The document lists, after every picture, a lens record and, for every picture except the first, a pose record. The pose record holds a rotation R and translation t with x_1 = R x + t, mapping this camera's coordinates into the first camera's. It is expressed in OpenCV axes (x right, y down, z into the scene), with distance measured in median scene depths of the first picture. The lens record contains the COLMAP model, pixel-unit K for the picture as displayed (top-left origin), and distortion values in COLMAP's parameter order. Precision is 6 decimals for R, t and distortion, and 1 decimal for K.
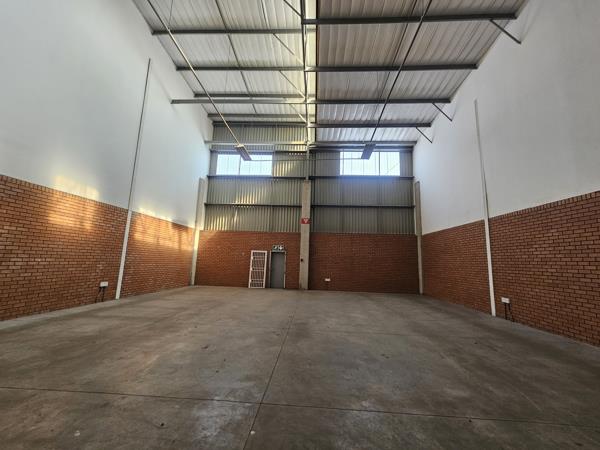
lens RADIAL K [[243.1, 0, 301.3], [0, 243.1, 224.9], [0, 0, 1]] dist [0.001801, 0.000351]
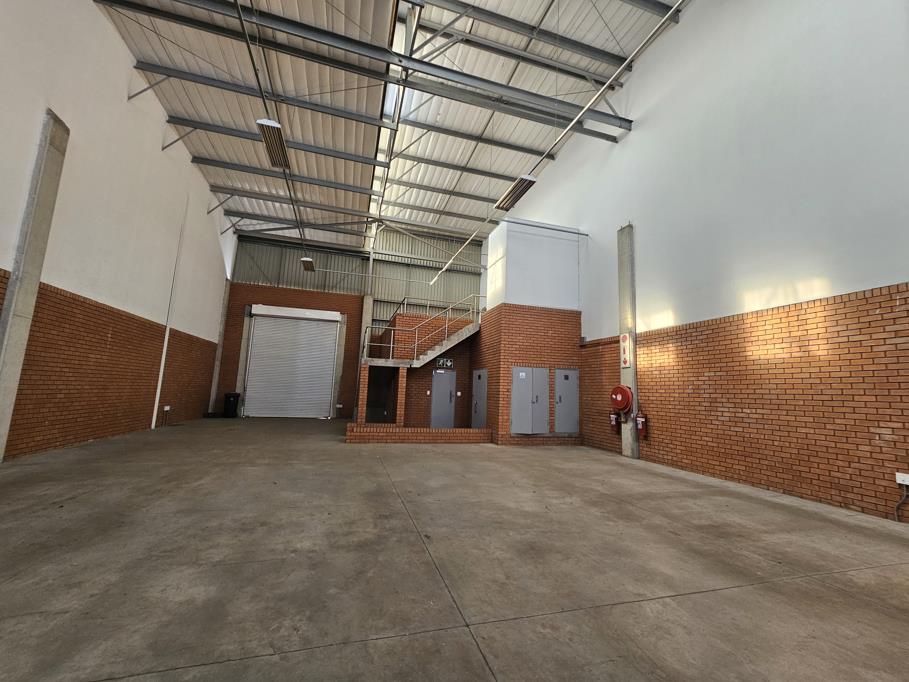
lens RADIAL K [[369.6, 0, 454.5], [0, 369.6, 341.0], [0, 0, 1]] dist [0.000986, 0.000294]
pose [[-0.939408, -0.116227, -0.322497, 0.066331], [-0.020215, 0.957913, -0.286345, 0.124887], [0.342205, -0.262476, -0.902221, 0.787708]]
